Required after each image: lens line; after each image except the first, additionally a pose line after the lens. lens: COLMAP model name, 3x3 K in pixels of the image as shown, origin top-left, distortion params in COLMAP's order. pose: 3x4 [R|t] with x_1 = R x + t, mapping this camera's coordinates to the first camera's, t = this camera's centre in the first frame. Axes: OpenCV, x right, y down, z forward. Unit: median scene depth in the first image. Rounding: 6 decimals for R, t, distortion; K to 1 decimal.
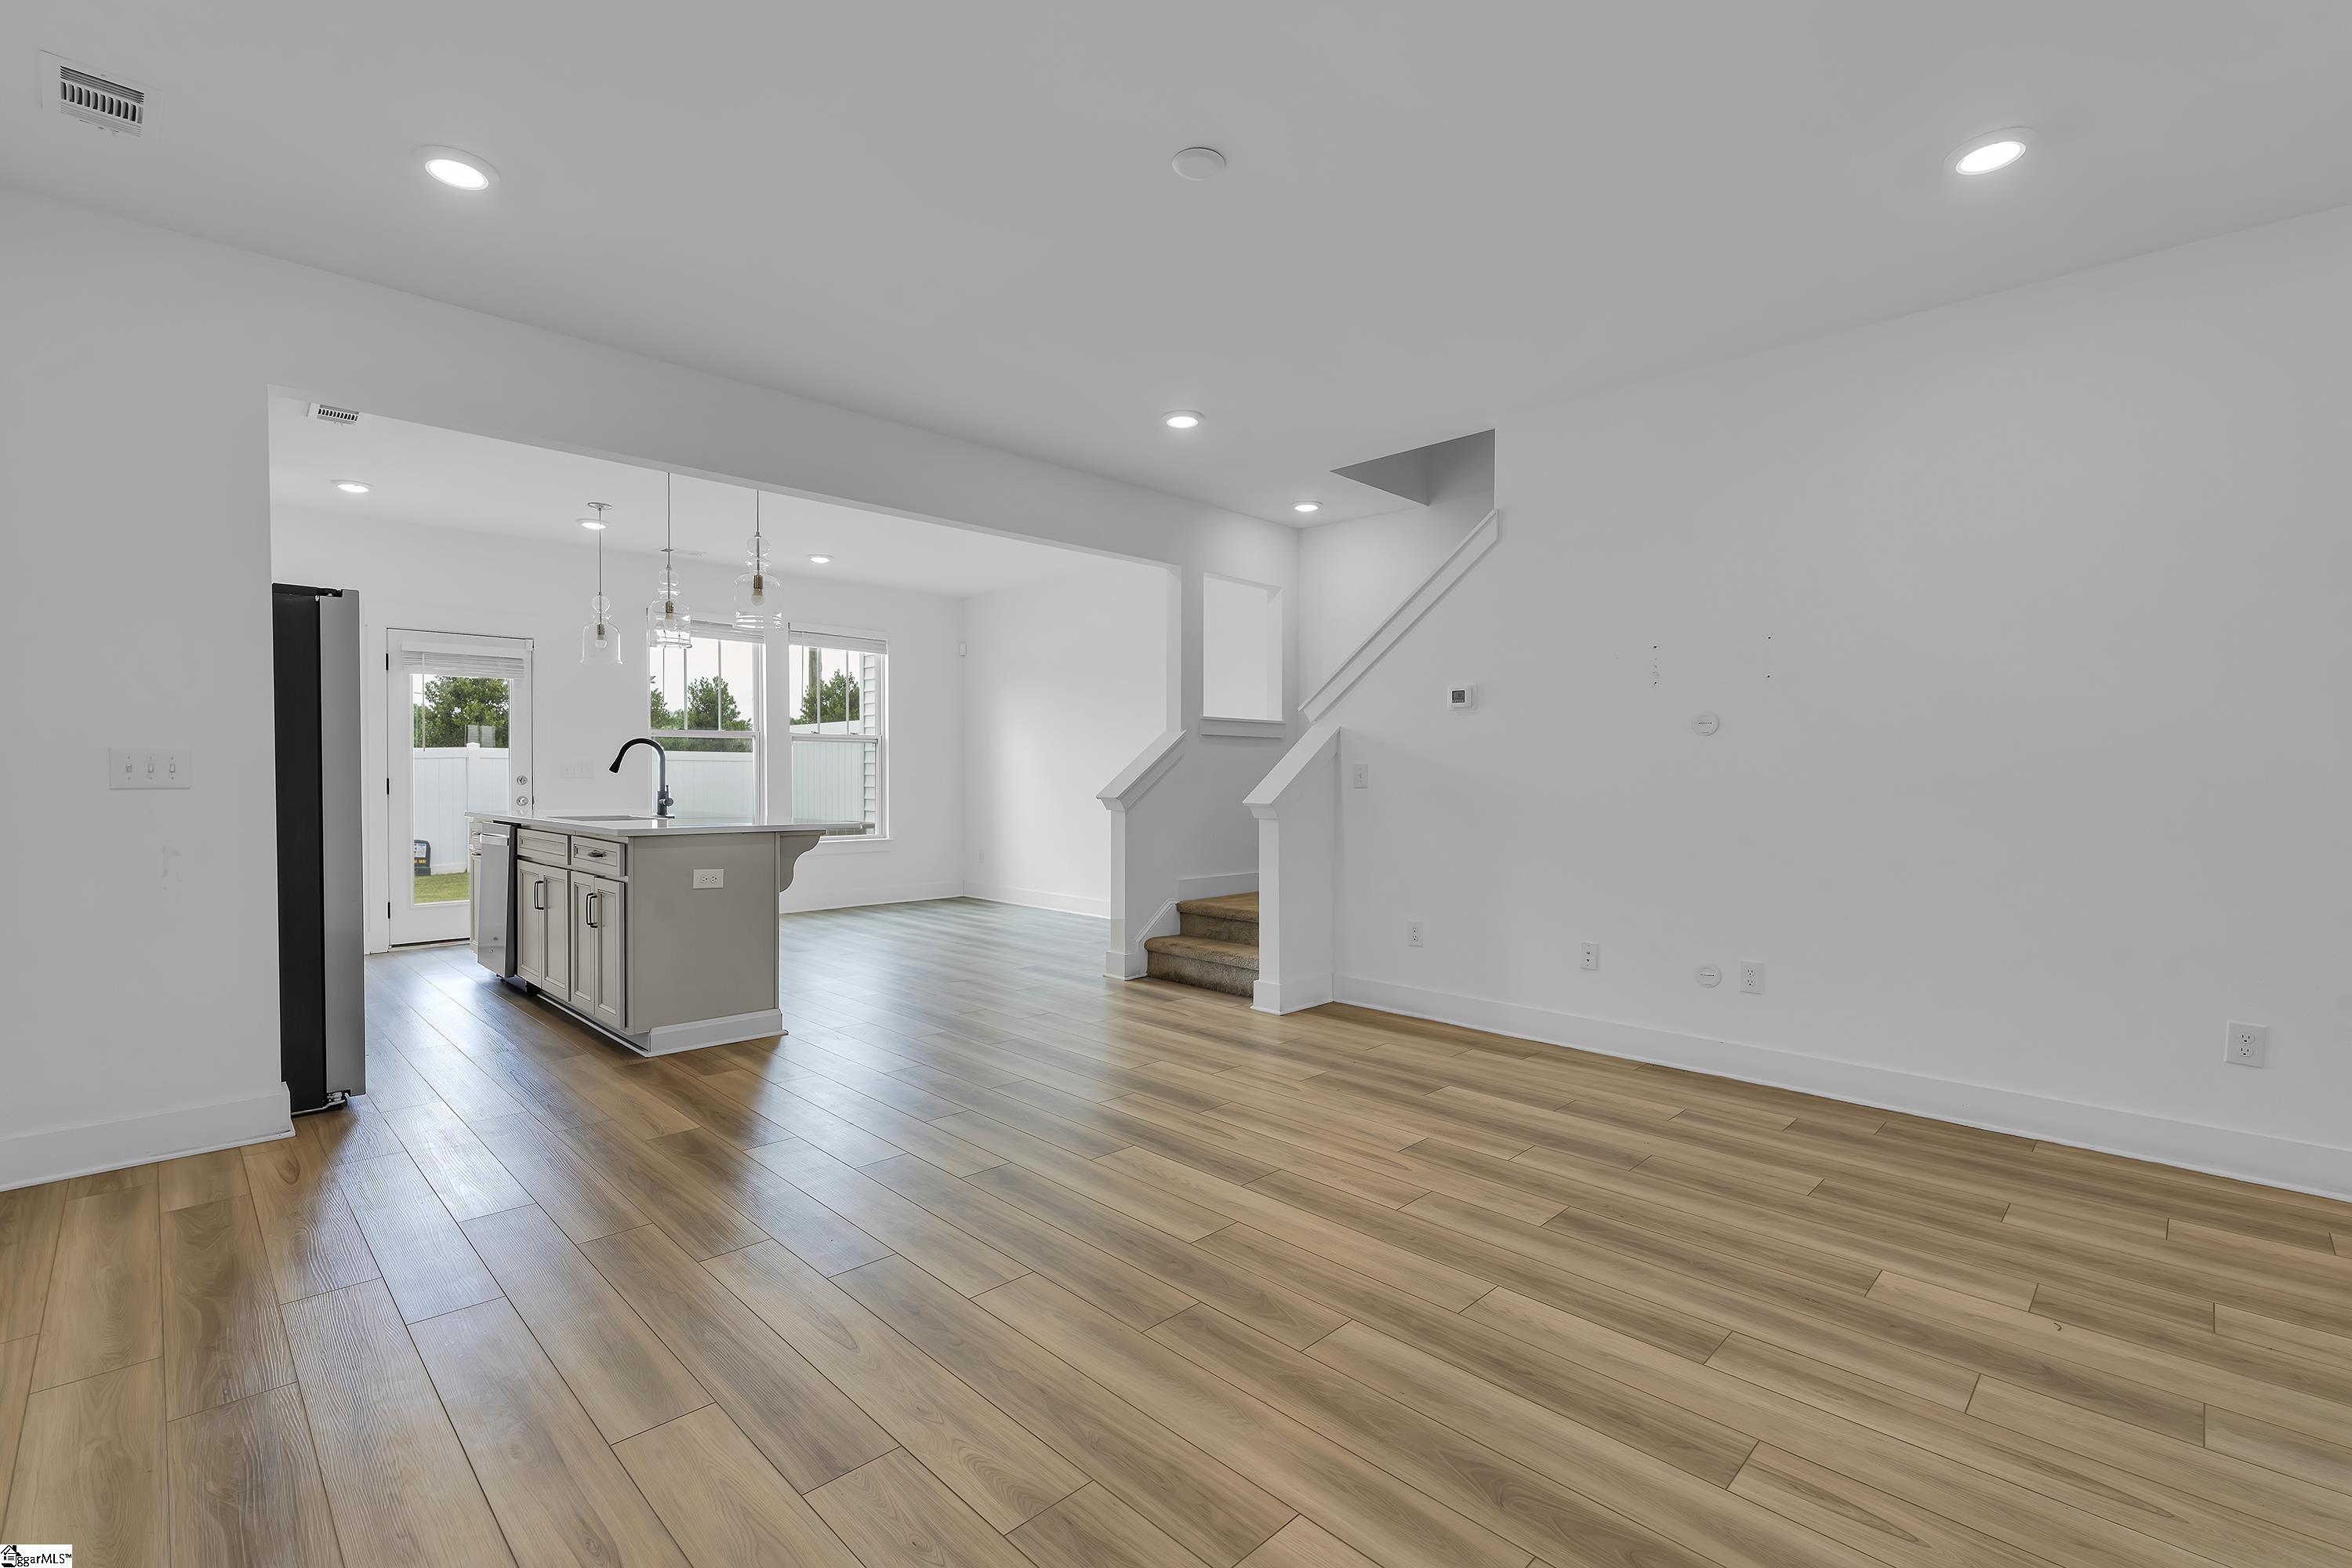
lens RADIAL K [[1035.2, 0, 1163.9], [0, 1035.2, 790.8], [0, 0, 1]] dist [-0.001200, 0.000355]
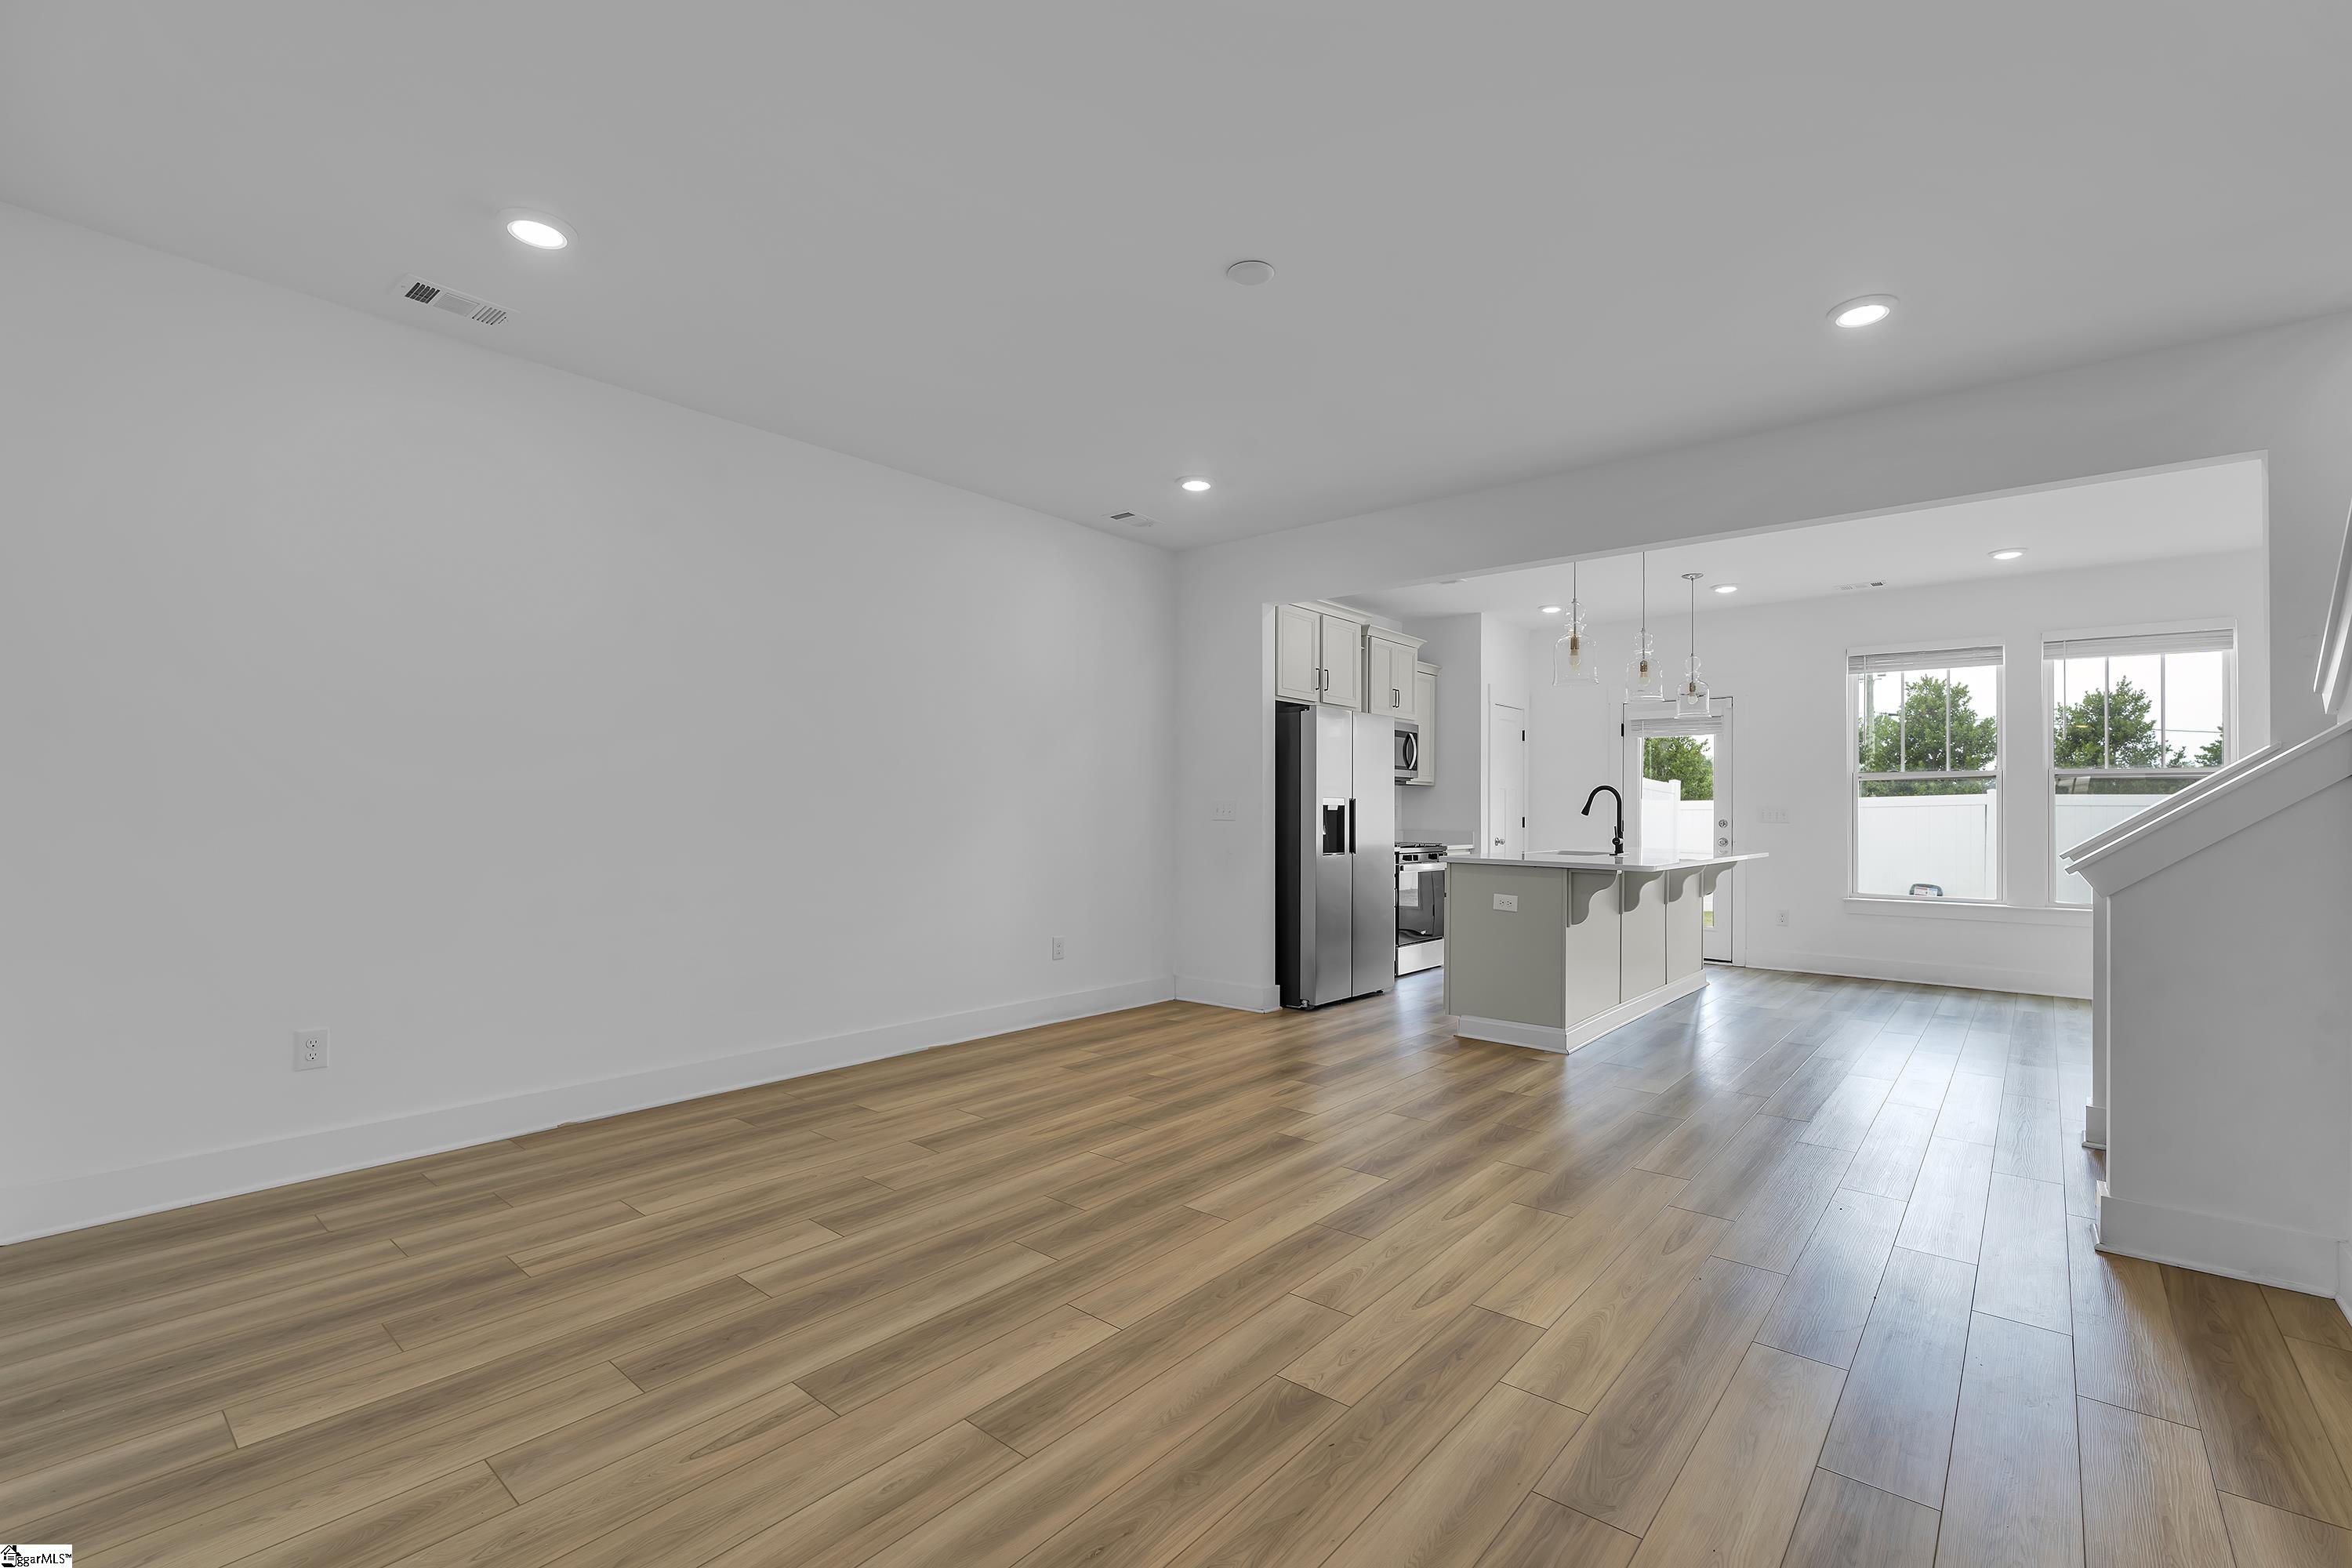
lens RADIAL K [[1016.7, 0, 1188.3], [0, 1016.7, 808.6], [0, 0, 1]] dist [-0.002575, -0.000046]
pose [[0.096807, -0.006739, -0.995280, 1.093638], [-0.023938, 0.999672, -0.009097, -0.007080], [0.995015, 0.024705, 0.096614, 0.811210]]
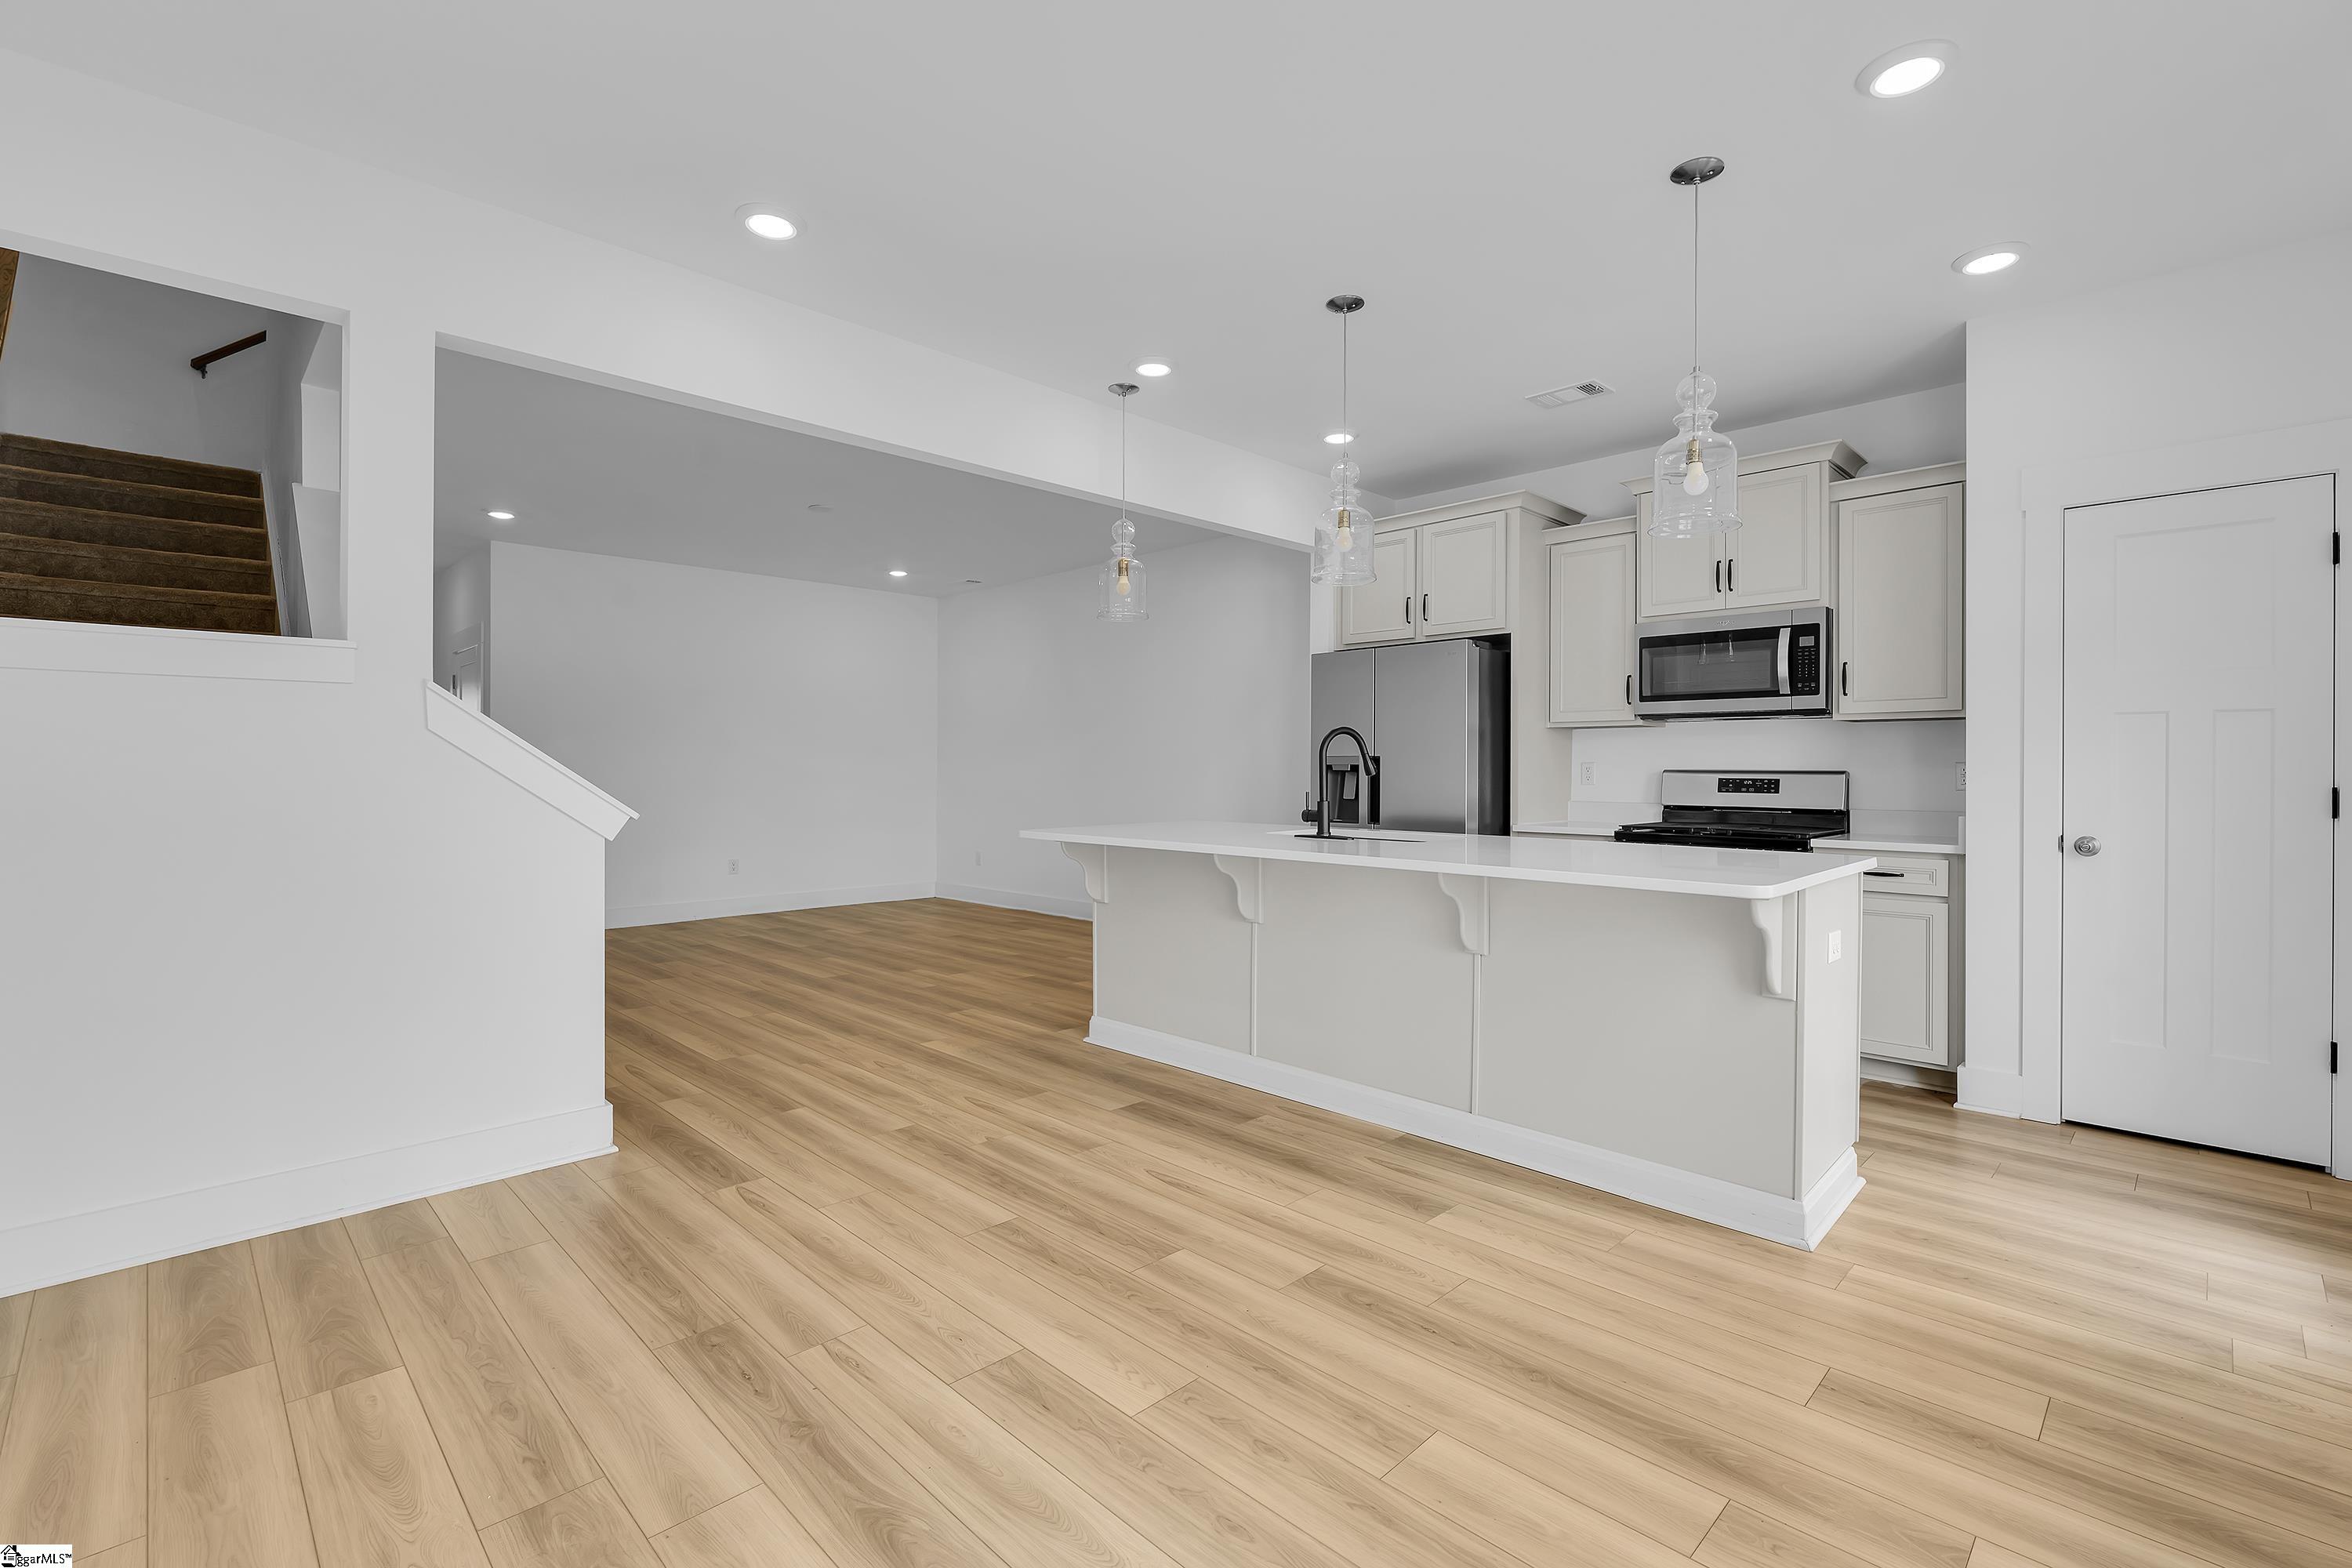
lens RADIAL K [[1044.9, 0, 1173.4], [0, 1044.9, 766.3], [0, 0, 1]] dist [-0.003464, 0.000225]
pose [[-0.999961, -0.004807, -0.007413, -0.722407], [-0.004919, 0.999873, 0.015135, -0.065477], [0.007339, 0.015171, -0.999858, 3.260269]]
